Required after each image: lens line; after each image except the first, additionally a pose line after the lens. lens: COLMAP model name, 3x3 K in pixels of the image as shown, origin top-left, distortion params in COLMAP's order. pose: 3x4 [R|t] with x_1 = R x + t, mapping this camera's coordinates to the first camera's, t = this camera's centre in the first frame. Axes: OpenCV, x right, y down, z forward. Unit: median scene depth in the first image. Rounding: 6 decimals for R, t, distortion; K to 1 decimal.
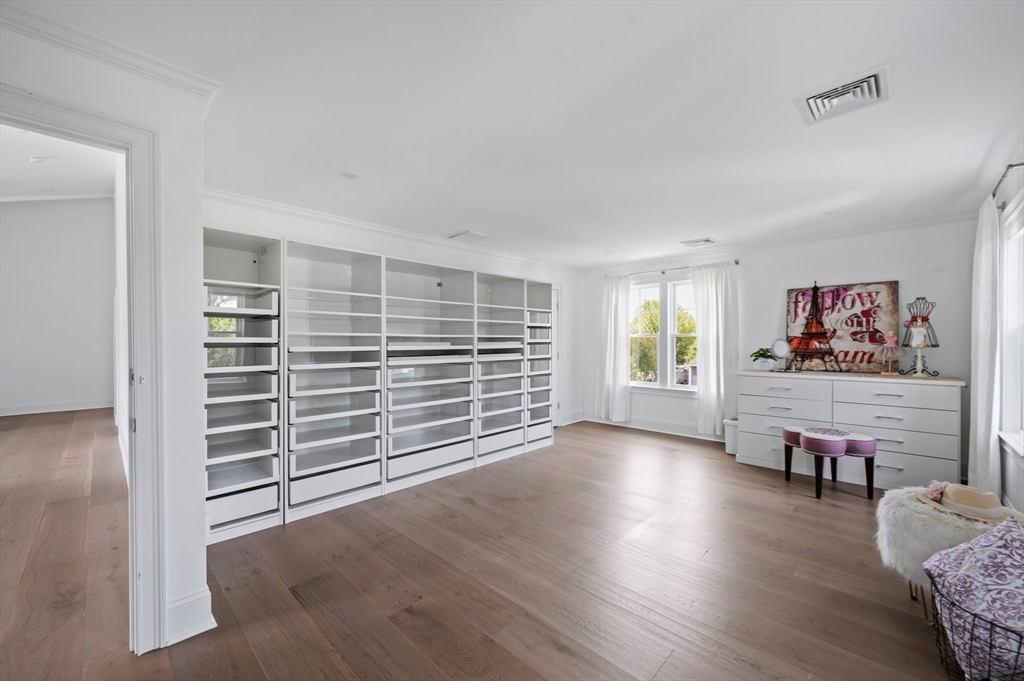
lens RADIAL K [[404.2, 0, 512.0], [0, 404.2, 340.5], [0, 0, 1]] dist [0.009502, 0.000042]
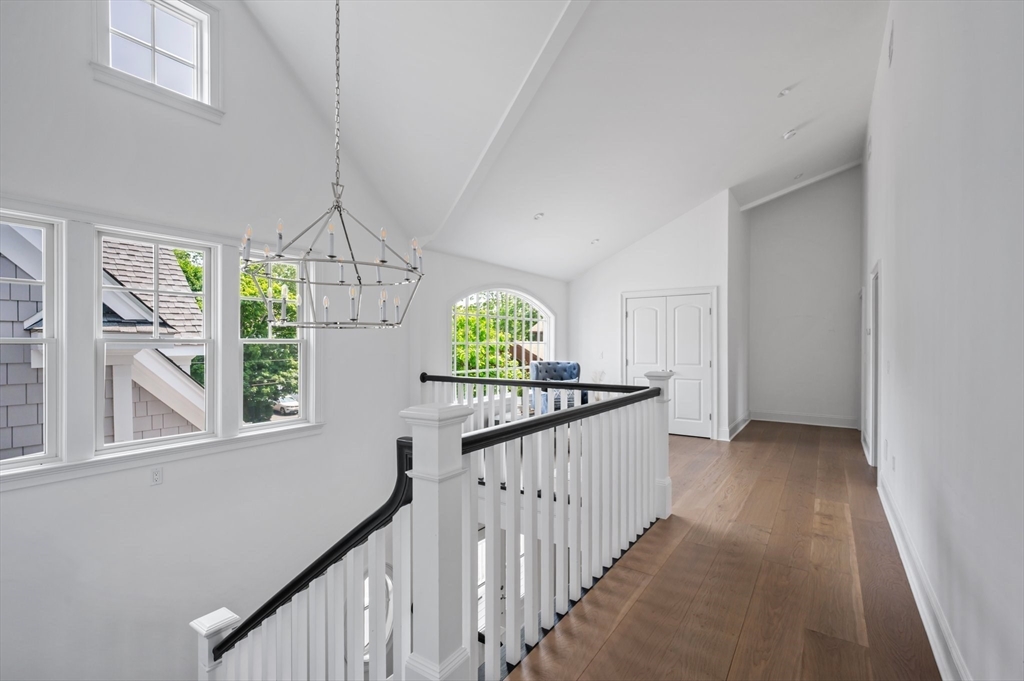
lens RADIAL K [[463.5, 0, 512.0], [0, 463.5, 340.5], [0, 0, 1]] dist [0.001783, -0.000150]
pose [[0.179064, -0.007291, -0.983810, -0.324330], [-0.003727, 0.999960, -0.008089, -0.001334], [0.983830, 0.005115, 0.179030, 0.274093]]
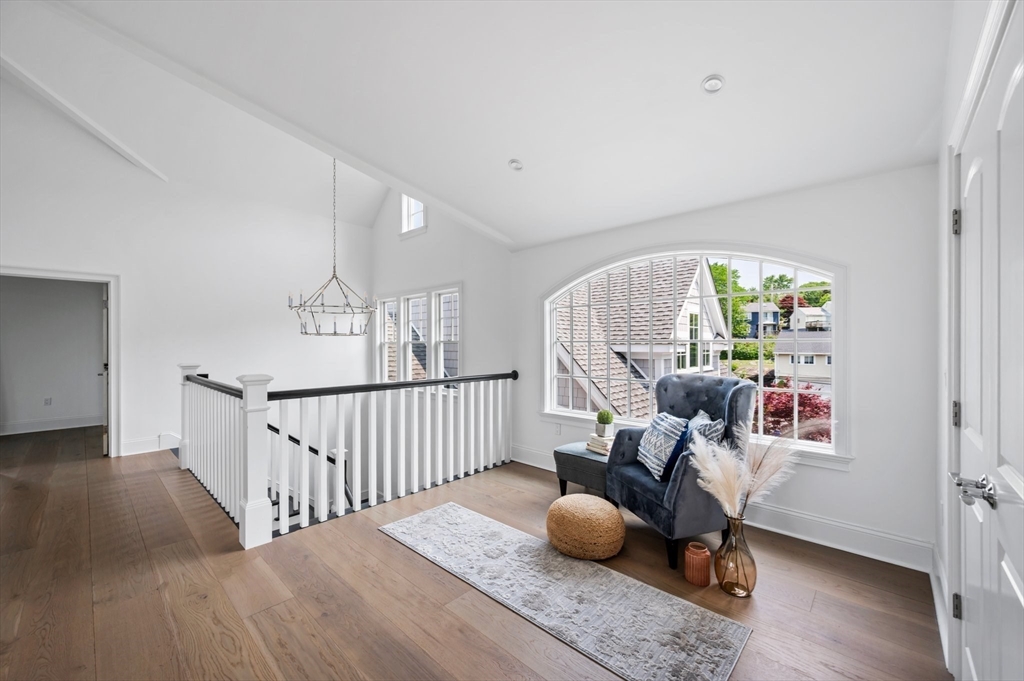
lens RADIAL K [[404.2, 0, 512.0], [0, 404.2, 340.5], [0, 0, 1]] dist [0.009502, 0.000042]
pose [[-0.999759, 0.006835, -0.020850, -1.196248], [0.006791, 0.999974, 0.002215, -0.005813], [0.020864, 0.002073, -0.999780, 1.062087]]
